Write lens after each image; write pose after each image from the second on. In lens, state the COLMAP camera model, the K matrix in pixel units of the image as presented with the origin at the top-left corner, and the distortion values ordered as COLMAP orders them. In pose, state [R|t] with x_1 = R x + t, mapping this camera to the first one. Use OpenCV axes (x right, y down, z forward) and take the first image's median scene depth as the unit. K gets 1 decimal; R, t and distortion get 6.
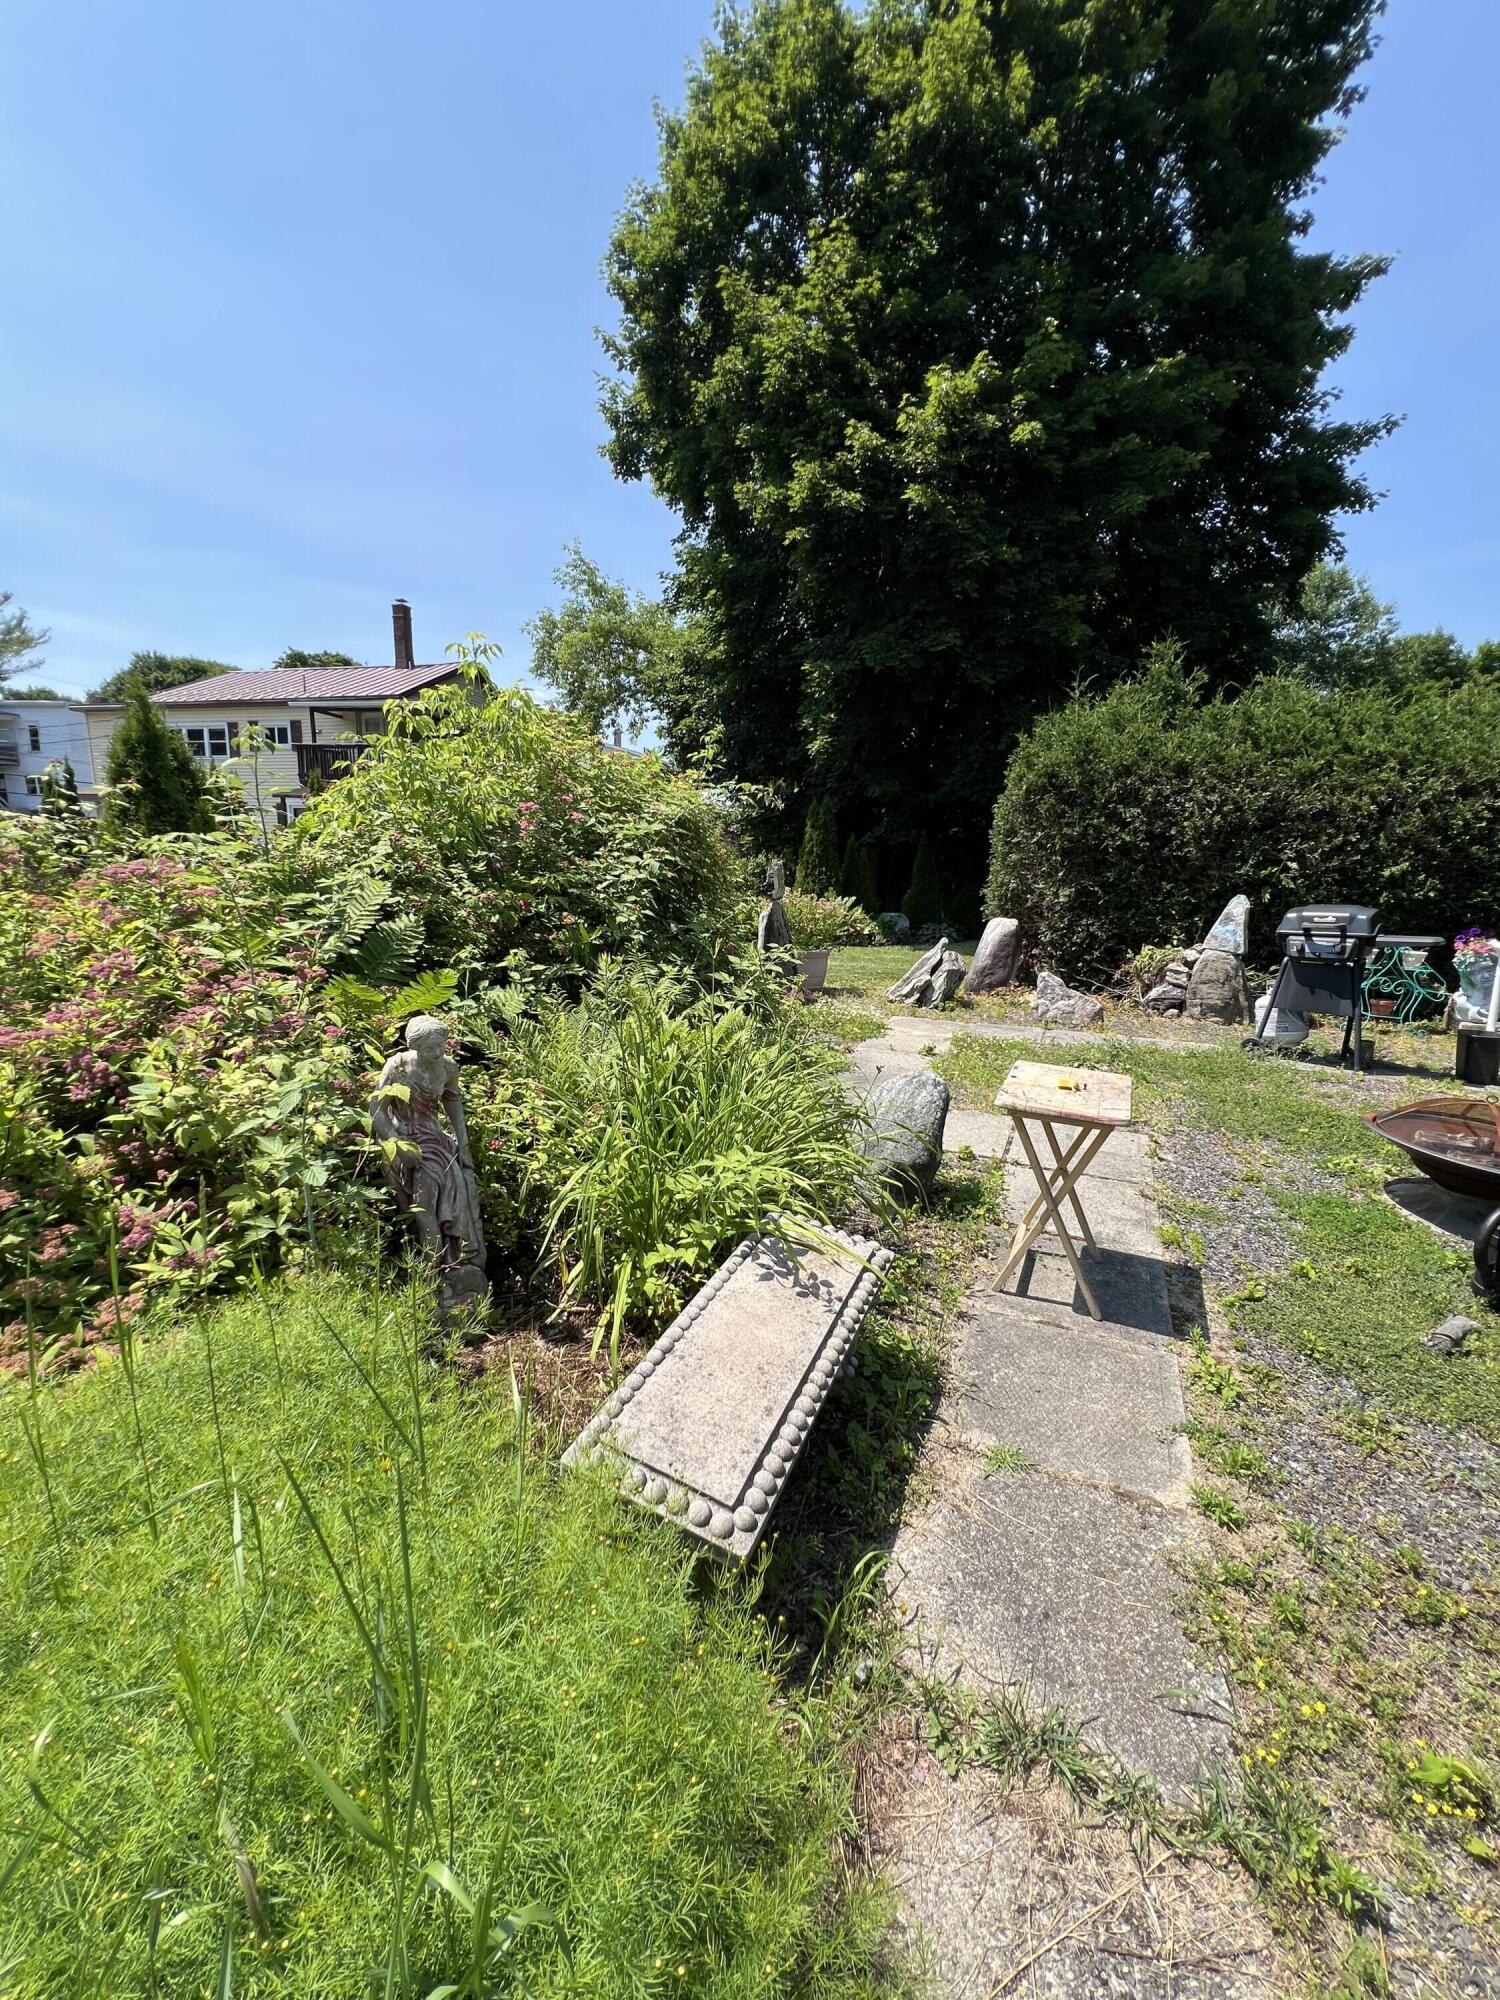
lens RADIAL K [[798.7, 0, 757.0], [0, 798.7, 999.4], [0, 0, 1]] dist [0.000010, -0.000331]
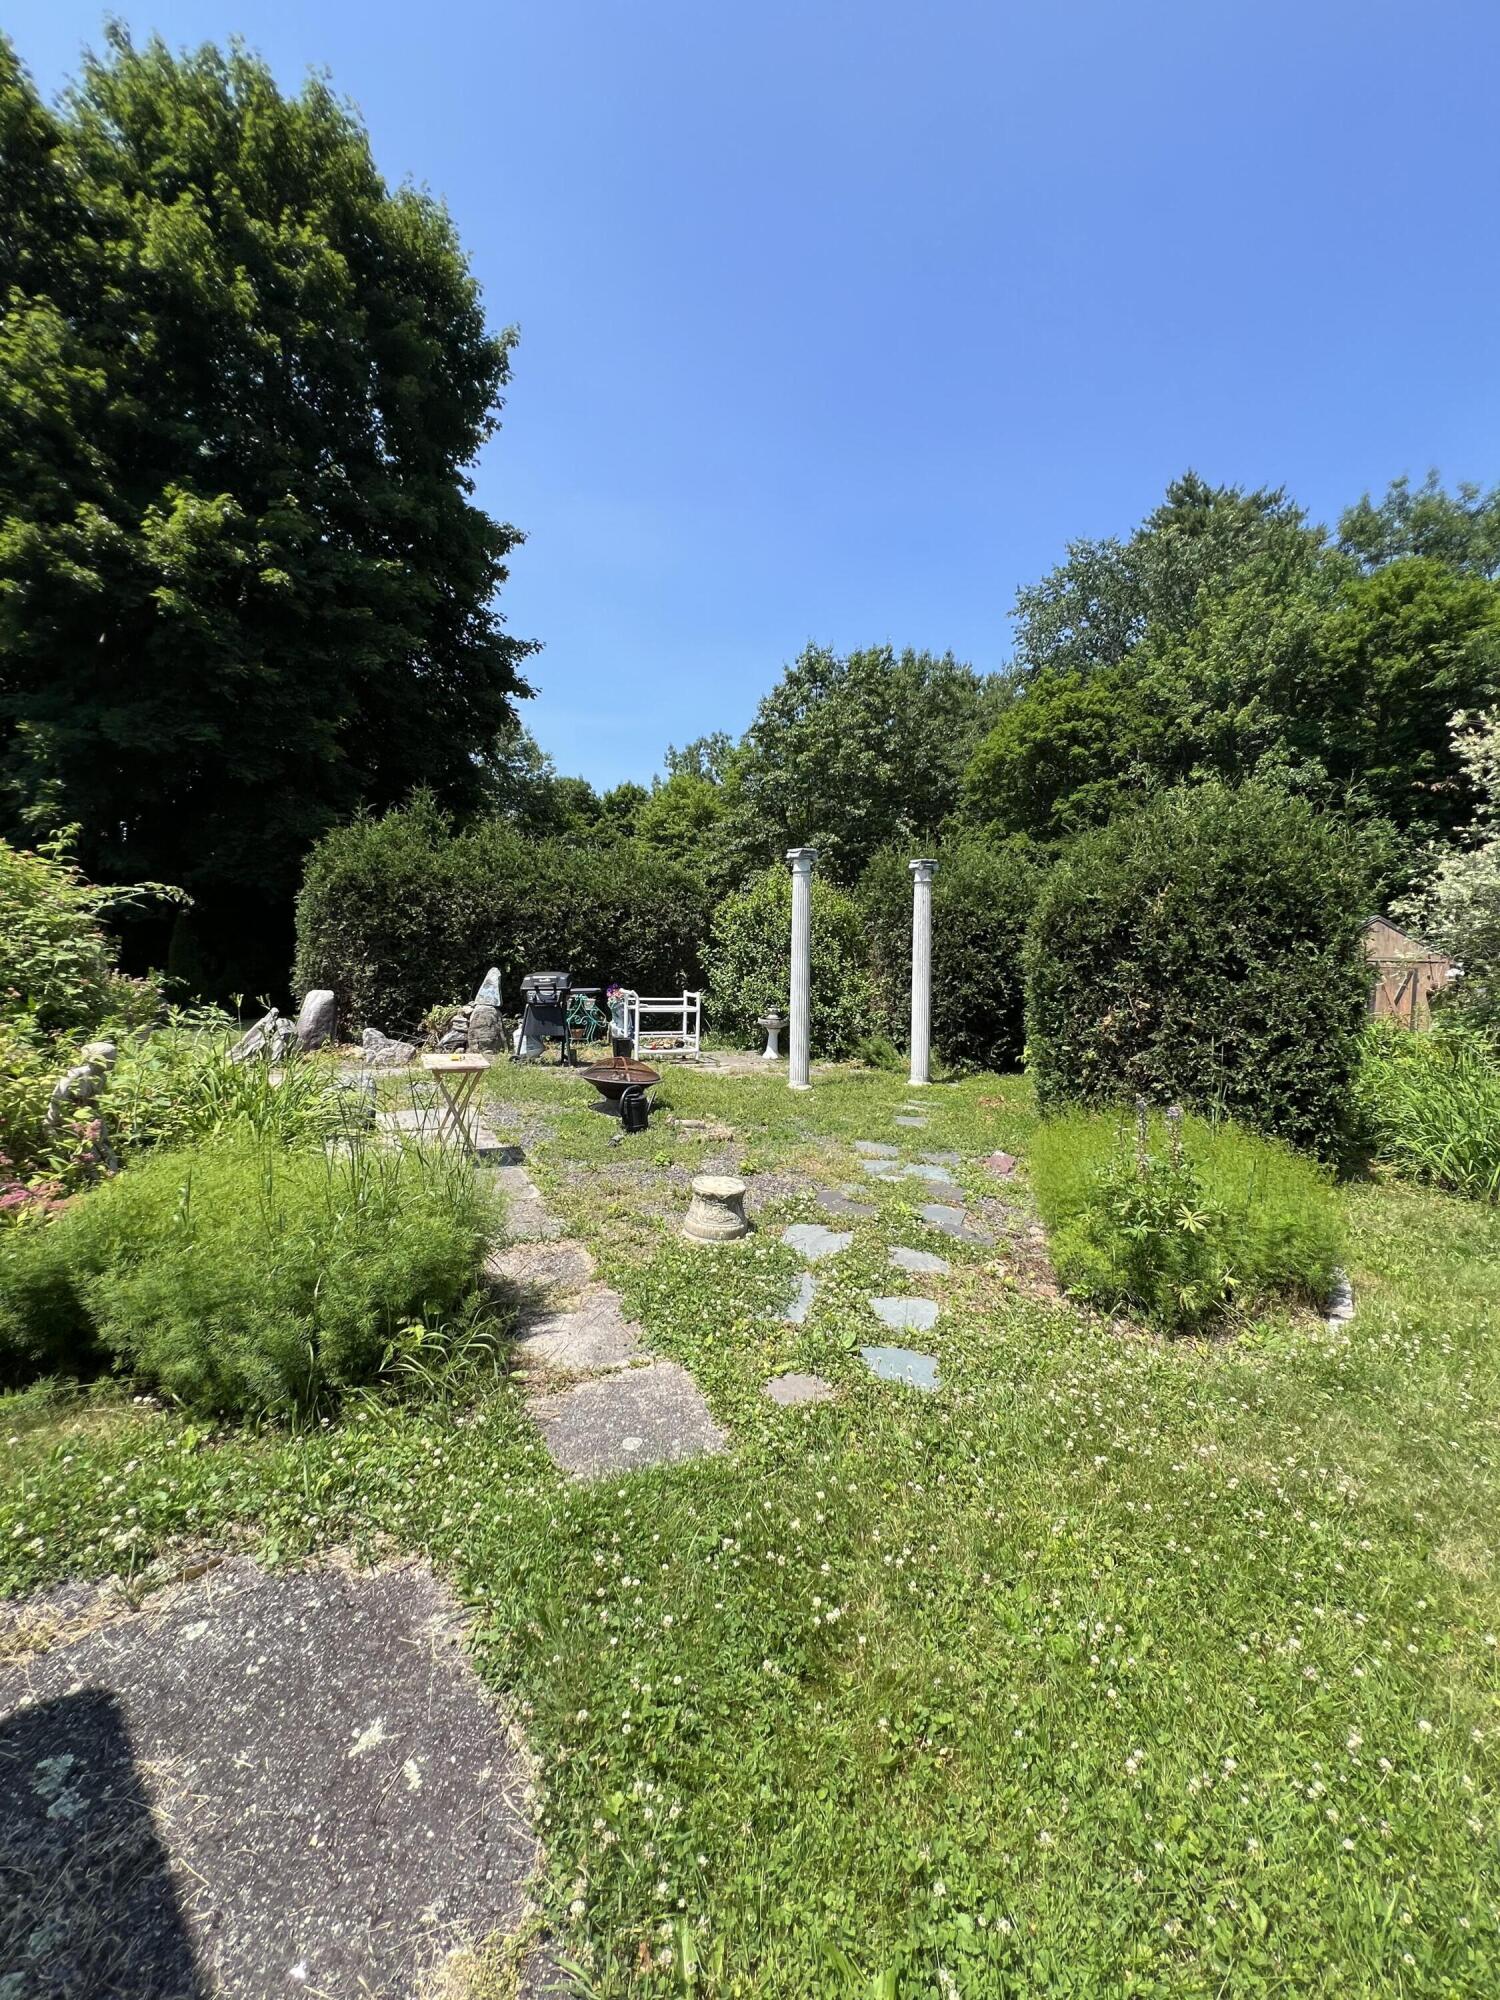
lens RADIAL K [[798.7, 0, 752.5], [0, 798.7, 993.7], [0, 0, 1]] dist [0.000010, -0.000331]
pose [[0.631436, -0.040197, 0.774385, -0.221450], [0.122433, 0.991297, -0.048375, 0.043698], [-0.765701, 0.125356, 0.630862, -0.275748]]
